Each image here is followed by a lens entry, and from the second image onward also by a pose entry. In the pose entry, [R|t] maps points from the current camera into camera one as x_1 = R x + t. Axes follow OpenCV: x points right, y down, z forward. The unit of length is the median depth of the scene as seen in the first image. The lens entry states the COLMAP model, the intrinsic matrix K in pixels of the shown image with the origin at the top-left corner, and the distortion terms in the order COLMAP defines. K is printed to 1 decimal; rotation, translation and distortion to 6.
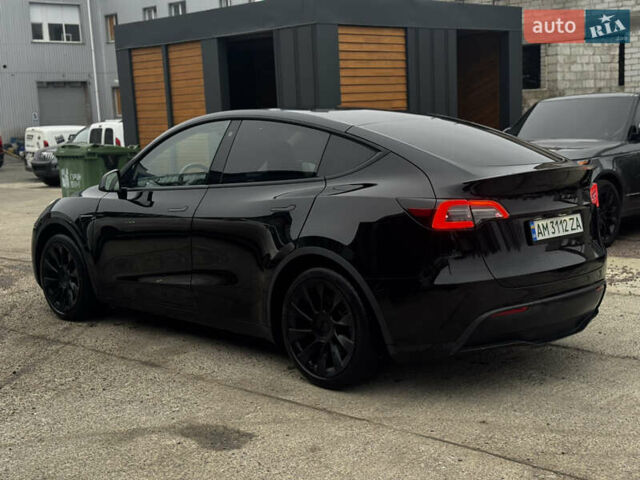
lens RADIAL K [[895.4, 0, 320.0], [0, 895.4, 240.0], [0, 0, 1]] dist [0.168517, -0.319433]
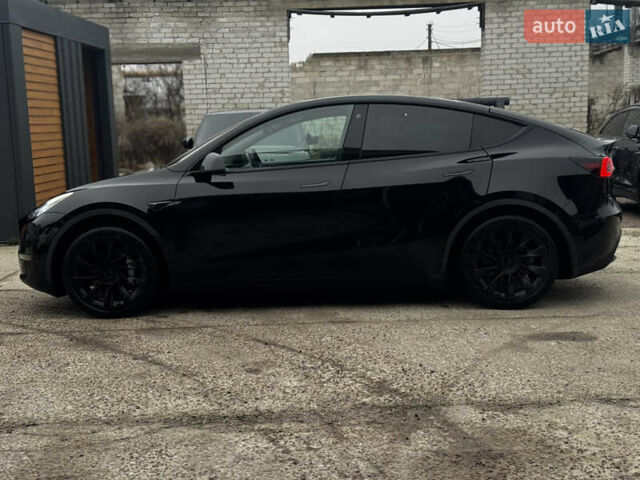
lens RADIAL K [[895.4, 0, 320.0], [0, 895.4, 240.0], [0, 0, 1]] dist [0.168517, -0.319433]
pose [[0.737595, -0.064667, 0.672140, -0.915273], [0.089146, 0.996017, -0.002000, 0.037227], [-0.669333, 0.061394, 0.740422, 0.193147]]
